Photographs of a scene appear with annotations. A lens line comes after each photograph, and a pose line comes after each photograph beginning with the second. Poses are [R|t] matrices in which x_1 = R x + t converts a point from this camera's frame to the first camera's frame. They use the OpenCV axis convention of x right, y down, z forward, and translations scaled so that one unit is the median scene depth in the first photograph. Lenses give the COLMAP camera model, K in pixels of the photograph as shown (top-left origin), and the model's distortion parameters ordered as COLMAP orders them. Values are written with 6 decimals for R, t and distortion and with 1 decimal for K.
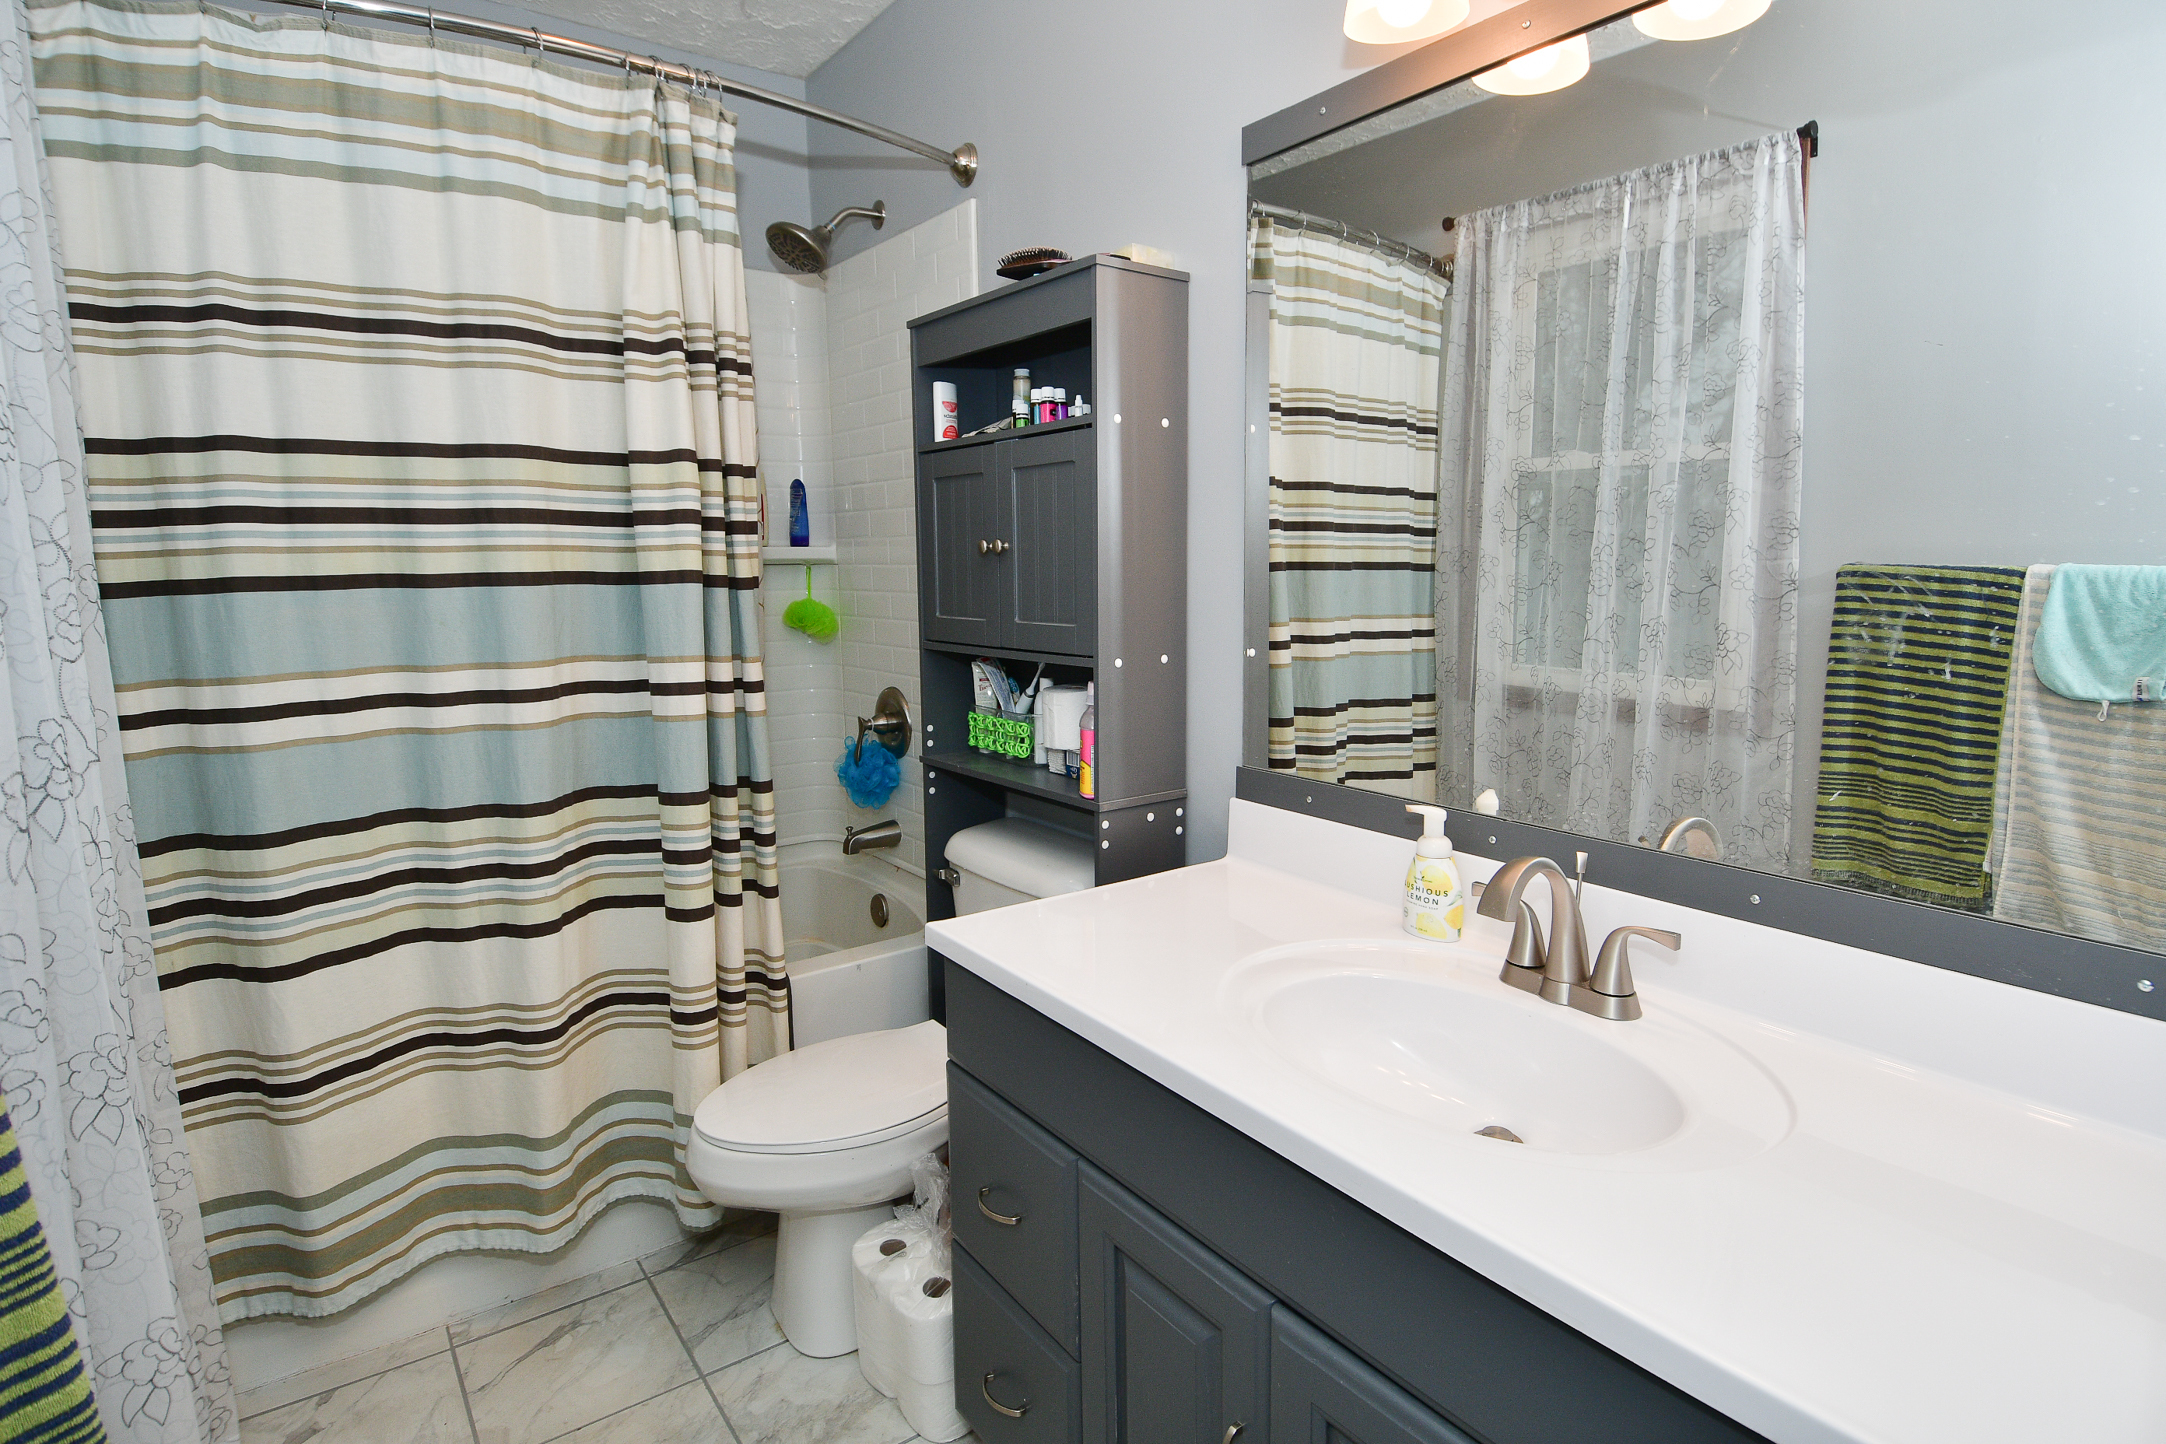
lens RADIAL K [[1178.9, 0, 1086.8], [0, 1178.9, 706.6], [0, 0, 1]] dist [0.047536, -0.057411]
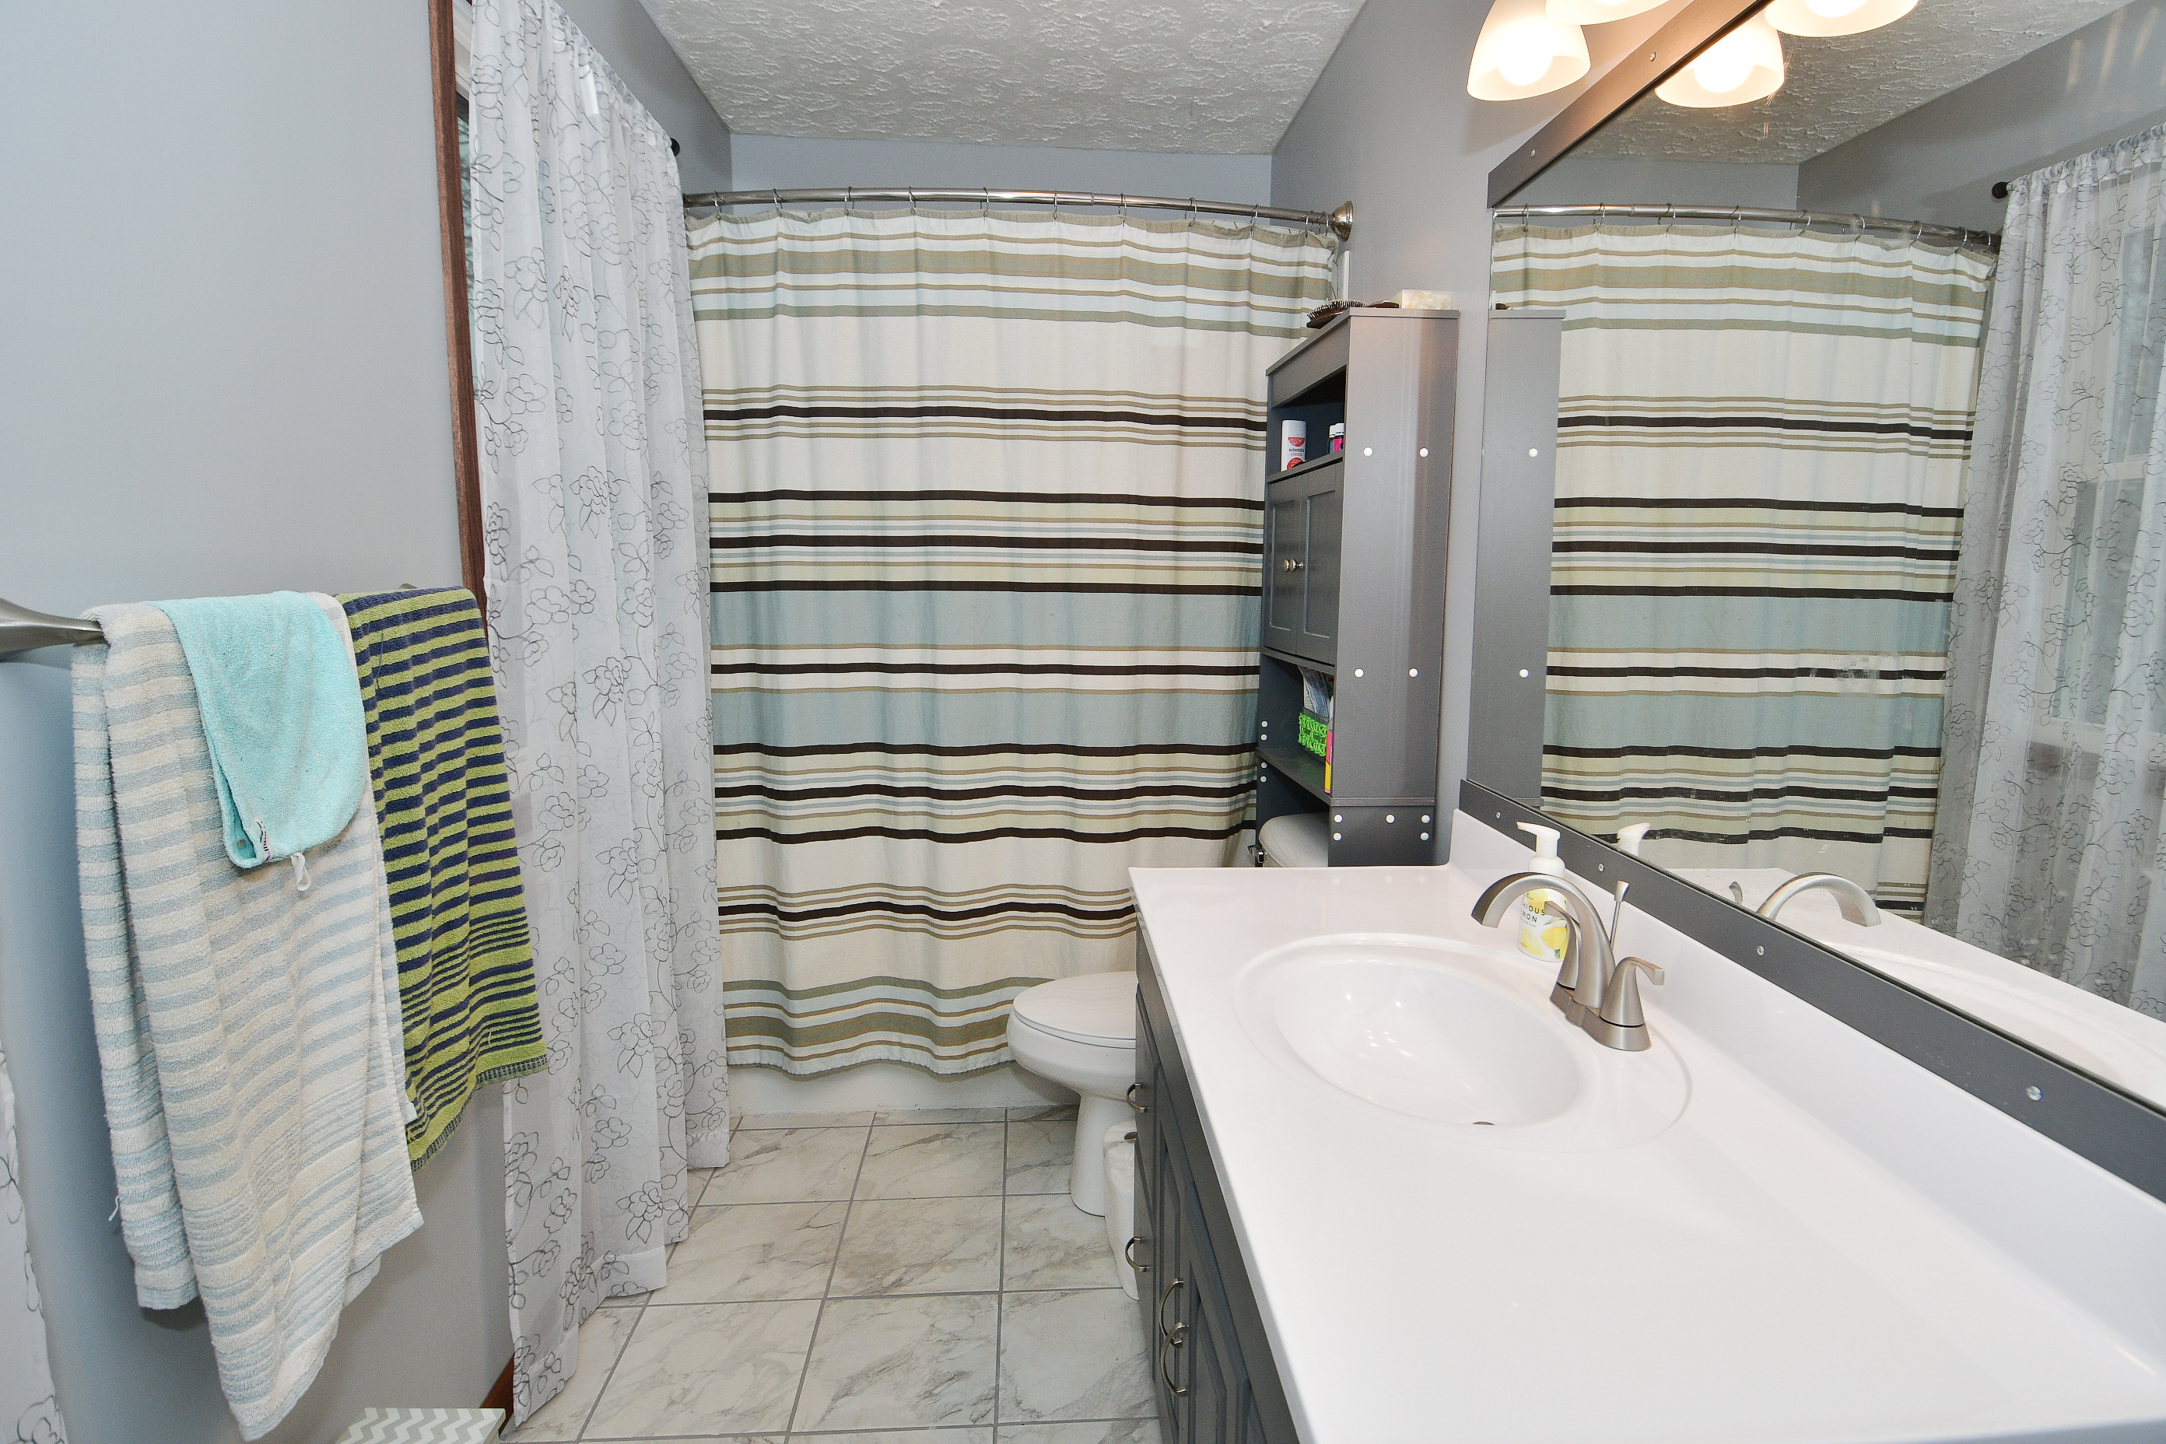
lens RADIAL K [[1142.2, 0, 1090.8], [0, 1142.2, 703.1], [0, 0, 1]] dist [0.053733, -0.056162]
pose [[0.831350, 0.076451, -0.550466, 0.427725], [-0.085351, 0.996306, 0.009468, 0.002409], [0.549156, 0.039112, 0.834804, -0.025309]]
